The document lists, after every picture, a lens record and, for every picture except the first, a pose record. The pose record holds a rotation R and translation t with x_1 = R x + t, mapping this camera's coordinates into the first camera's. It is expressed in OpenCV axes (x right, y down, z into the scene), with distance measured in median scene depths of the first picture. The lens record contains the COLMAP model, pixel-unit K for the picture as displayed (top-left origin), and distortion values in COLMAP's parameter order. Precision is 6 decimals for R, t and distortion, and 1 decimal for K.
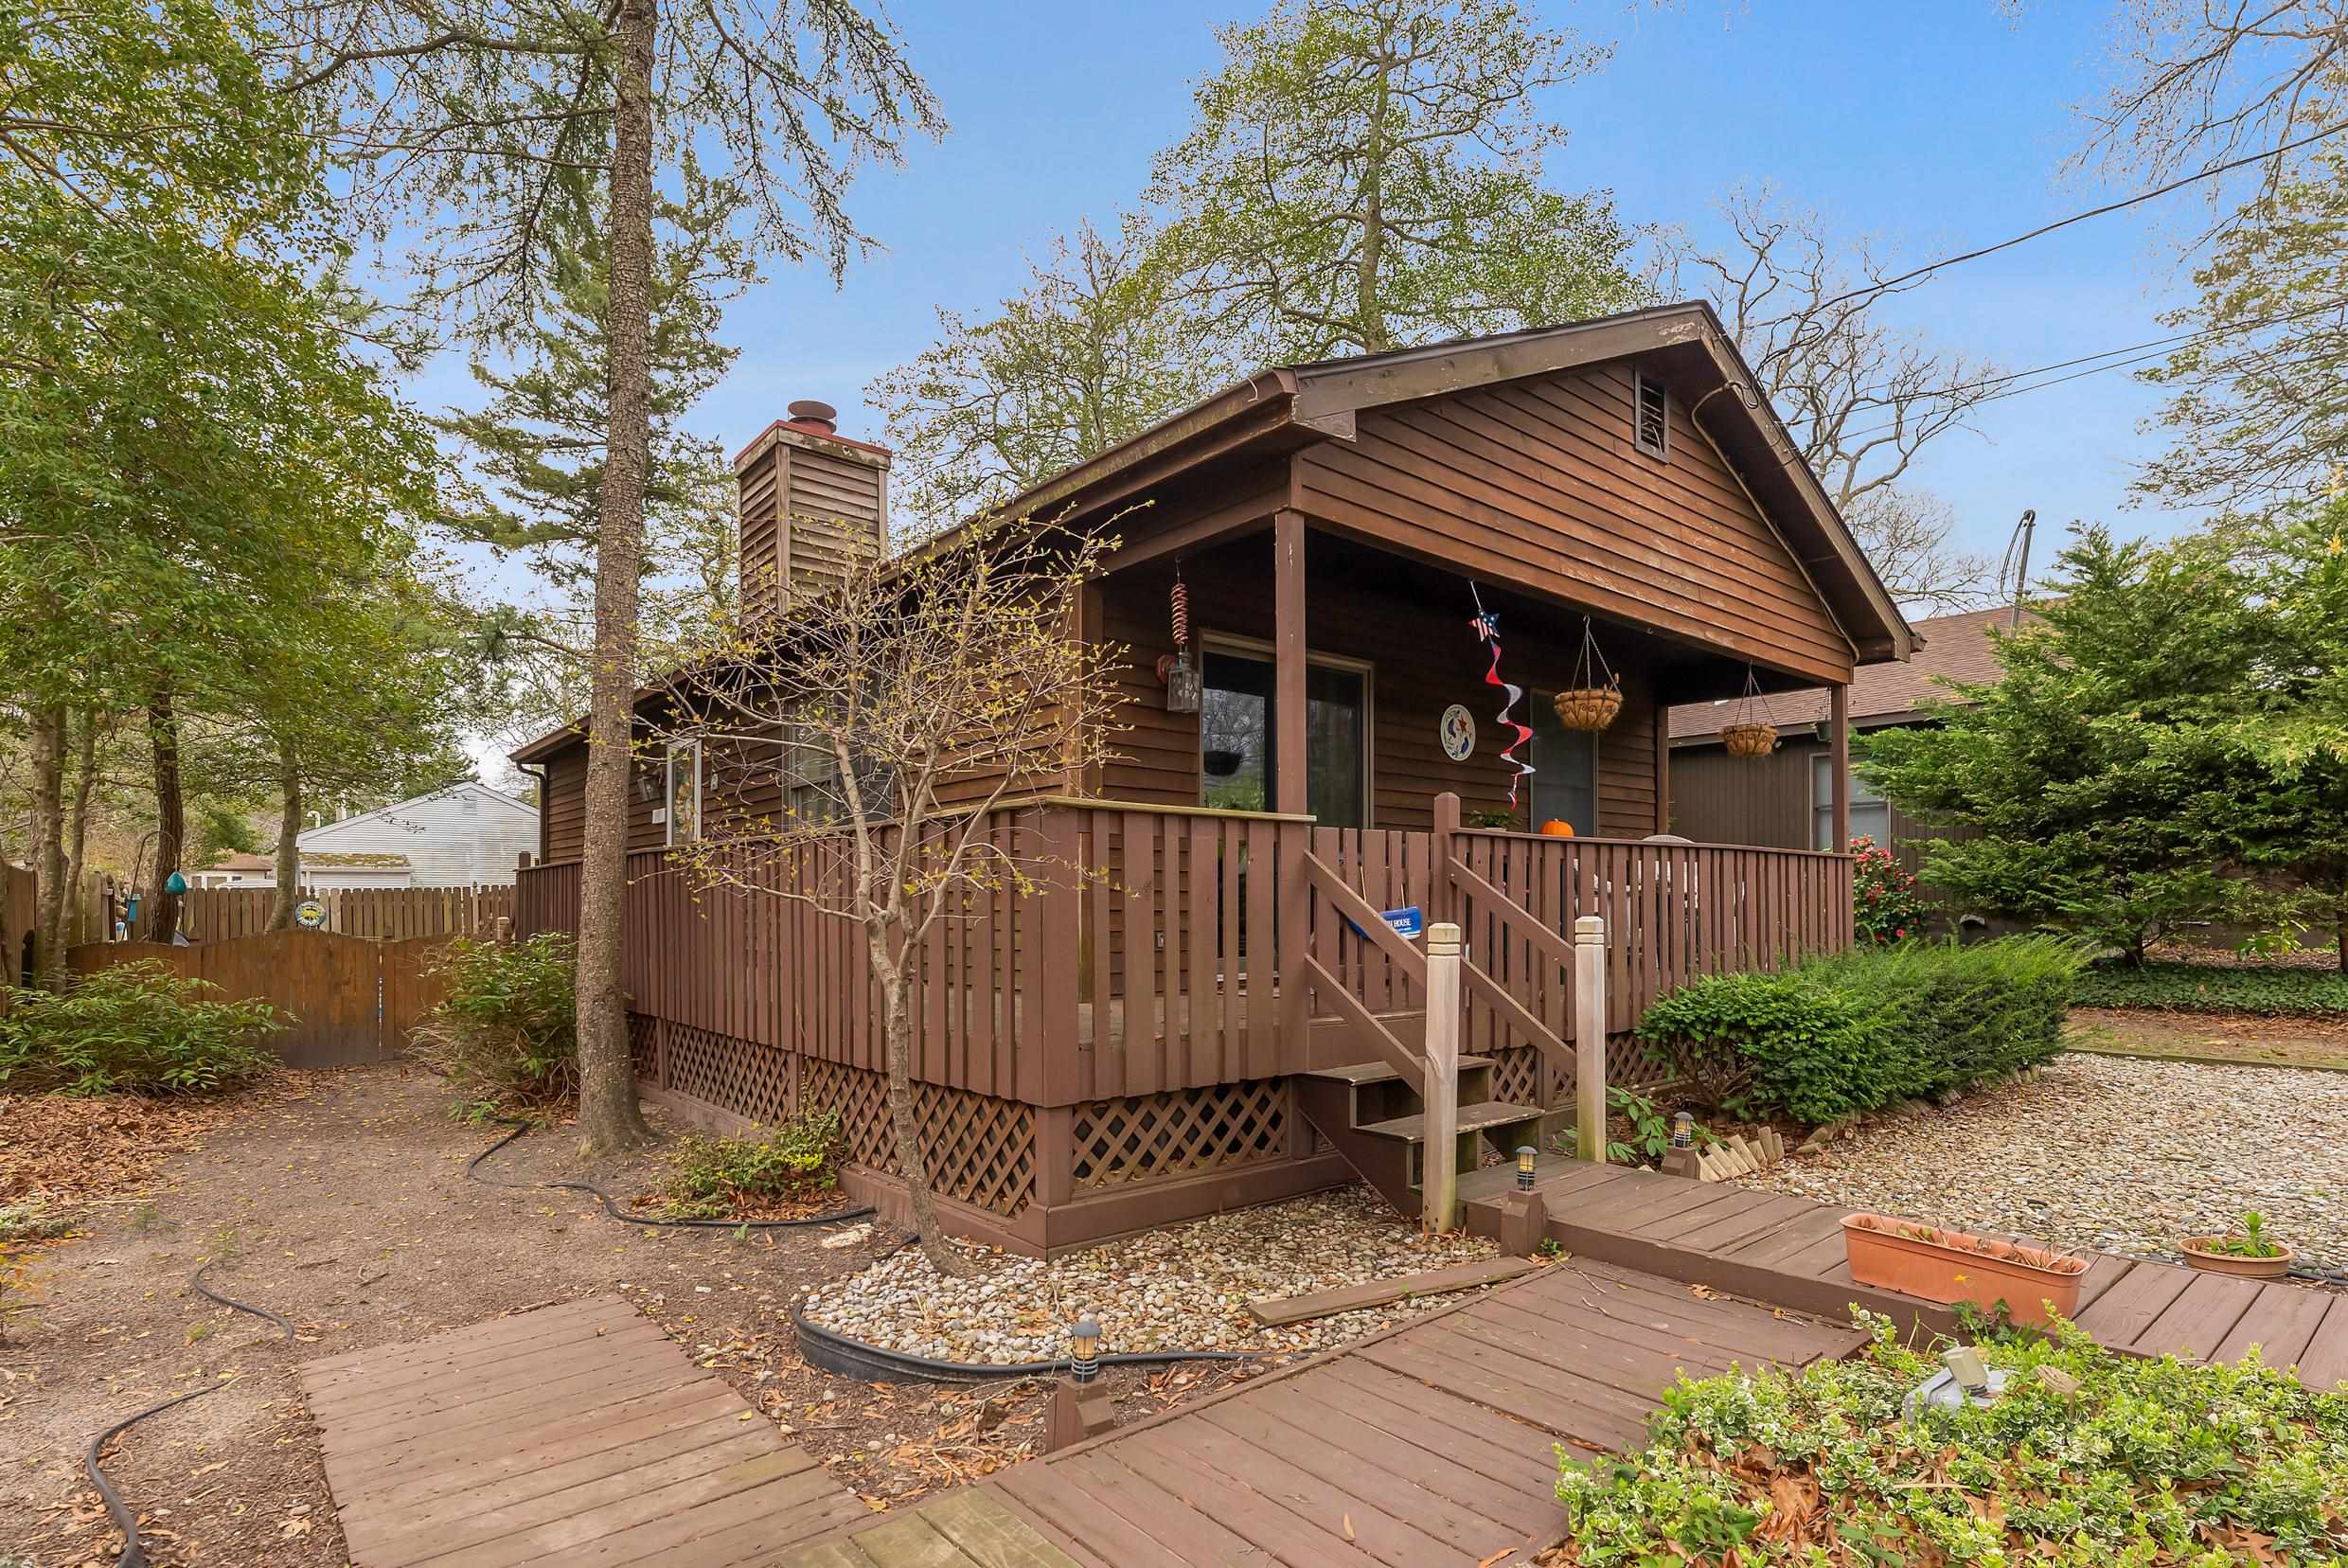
lens RADIAL K [[1160.3, 0, 1192.0], [0, 1160.3, 872.2], [0, 0, 1]] dist [-0.003885, 0.000369]
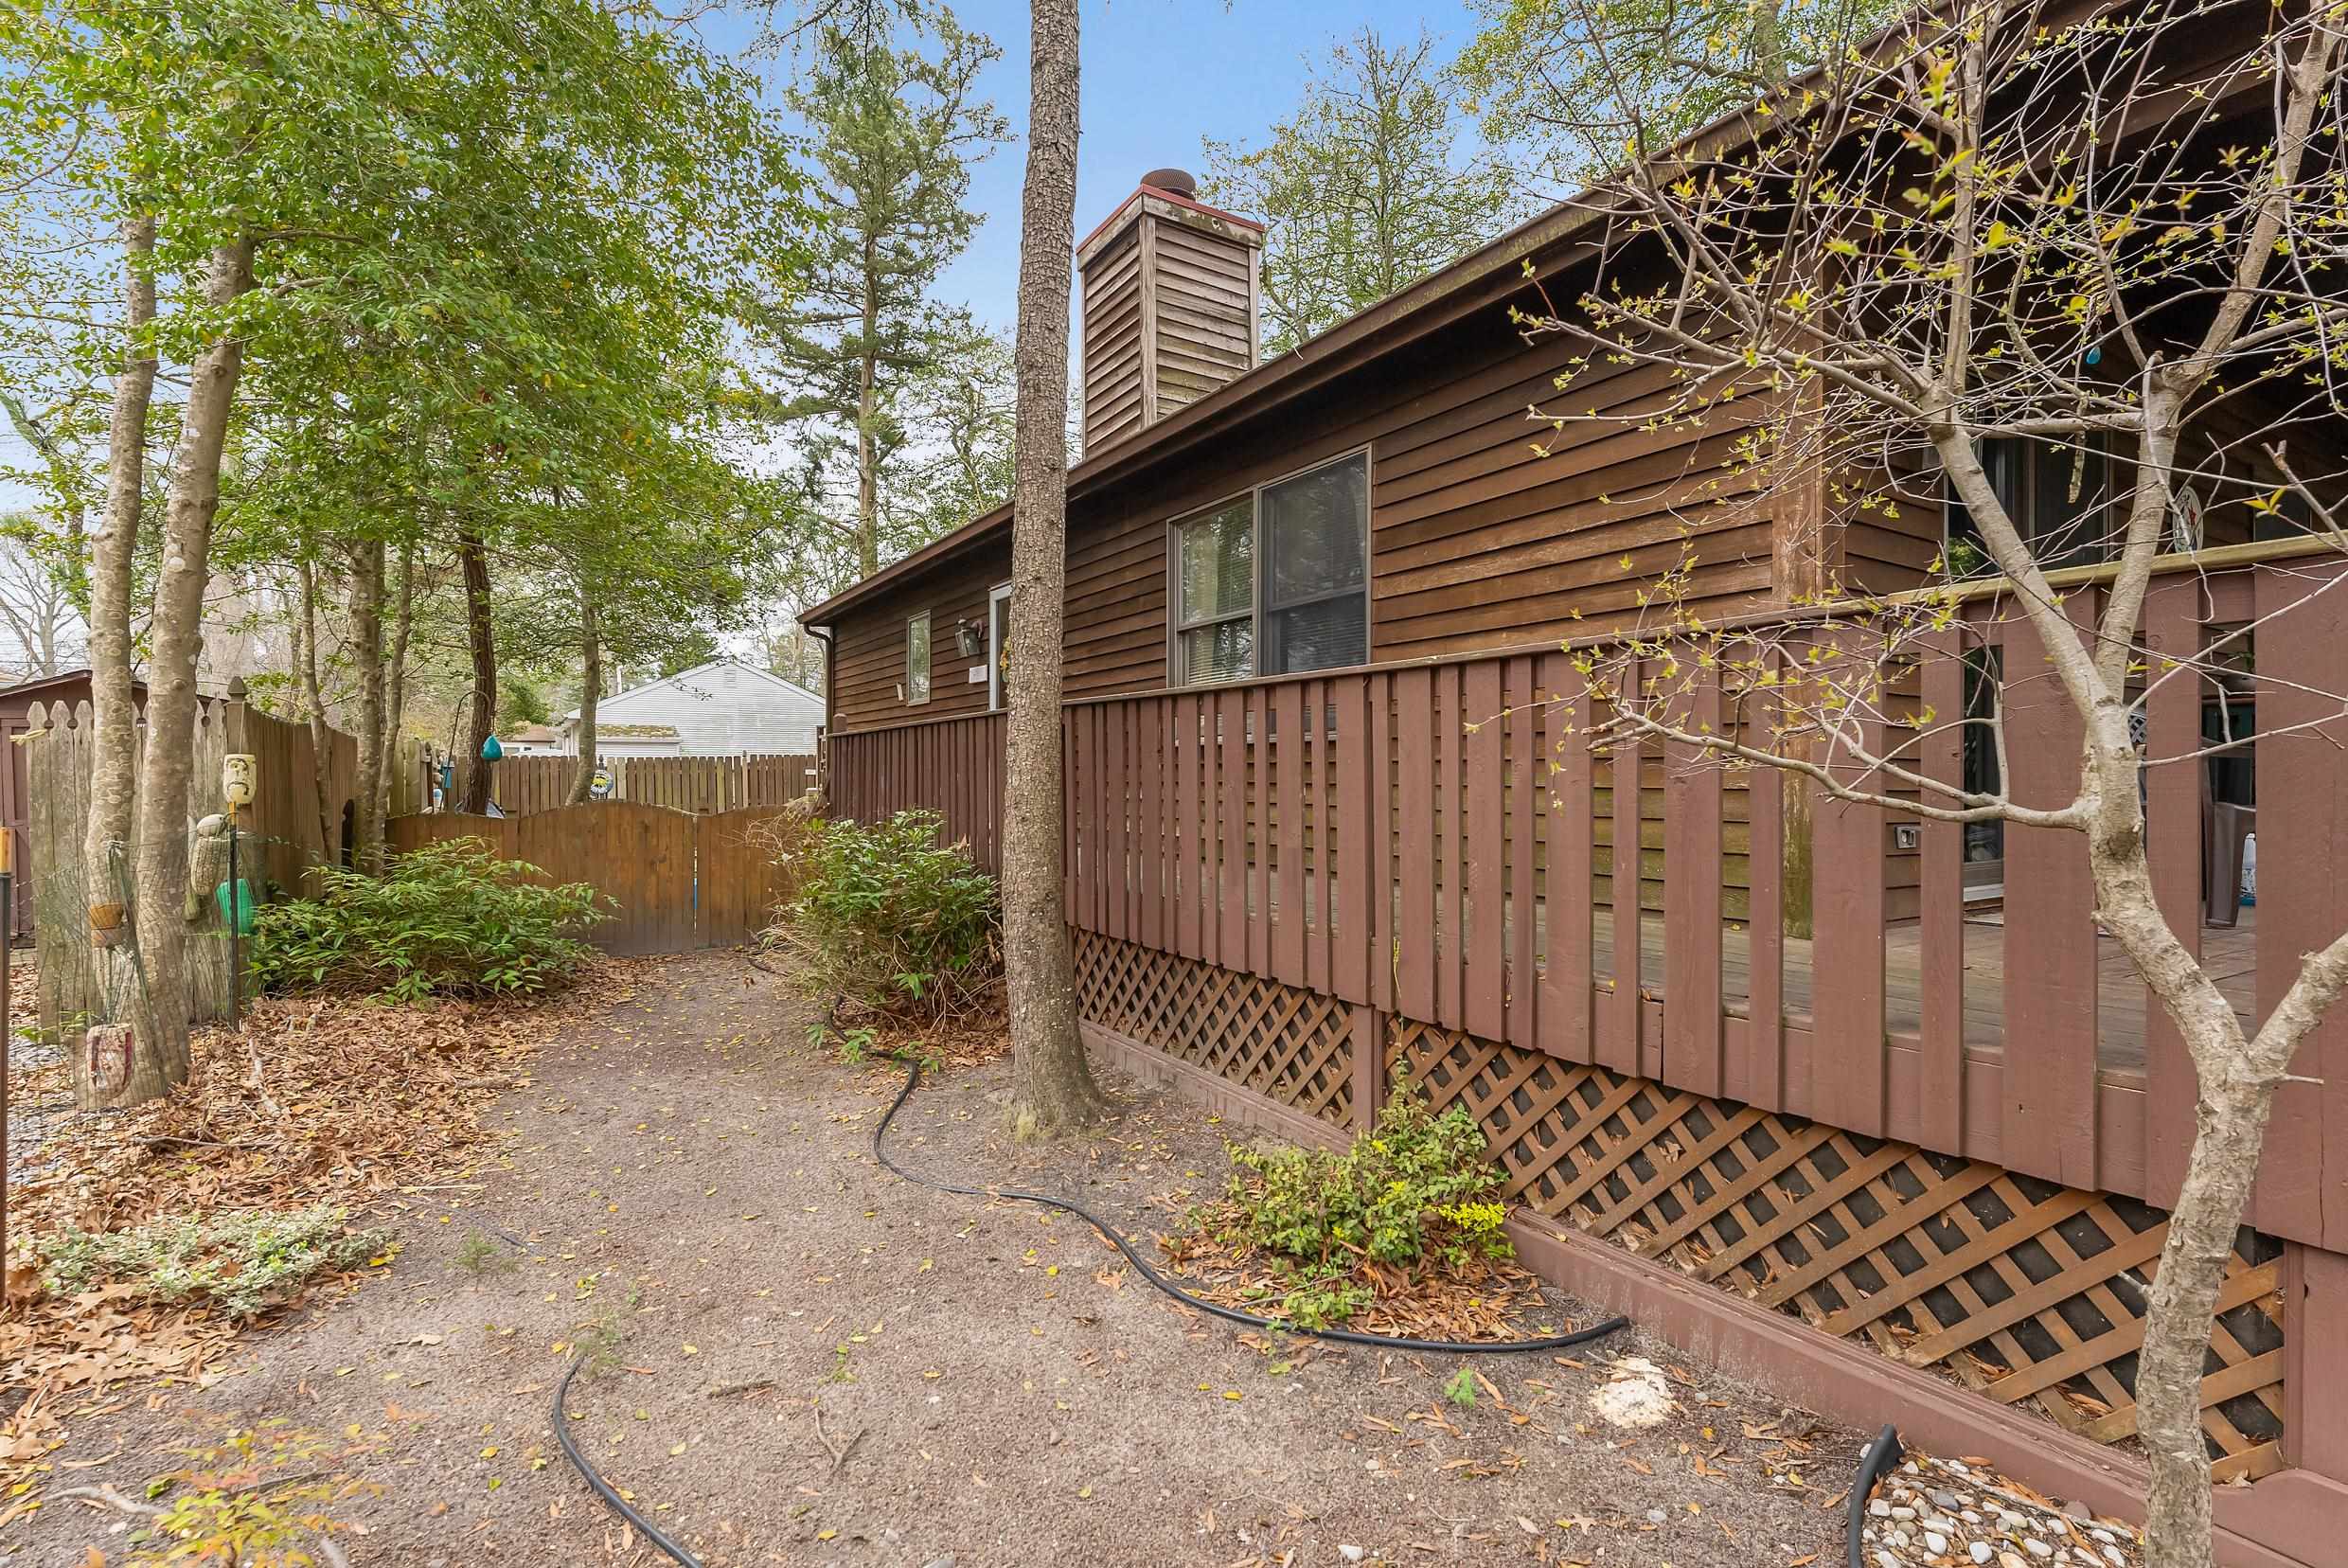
lens RADIAL K [[1112.0, 0, 1170.9], [0, 1112.0, 753.8], [0, 0, 1]] dist [-0.002436, -0.000183]
pose [[0.986771, 0.002690, -0.162100, -0.207685], [-0.001465, 0.999969, 0.007675, 0.006102], [0.162116, -0.007336, 0.986744, 0.222338]]
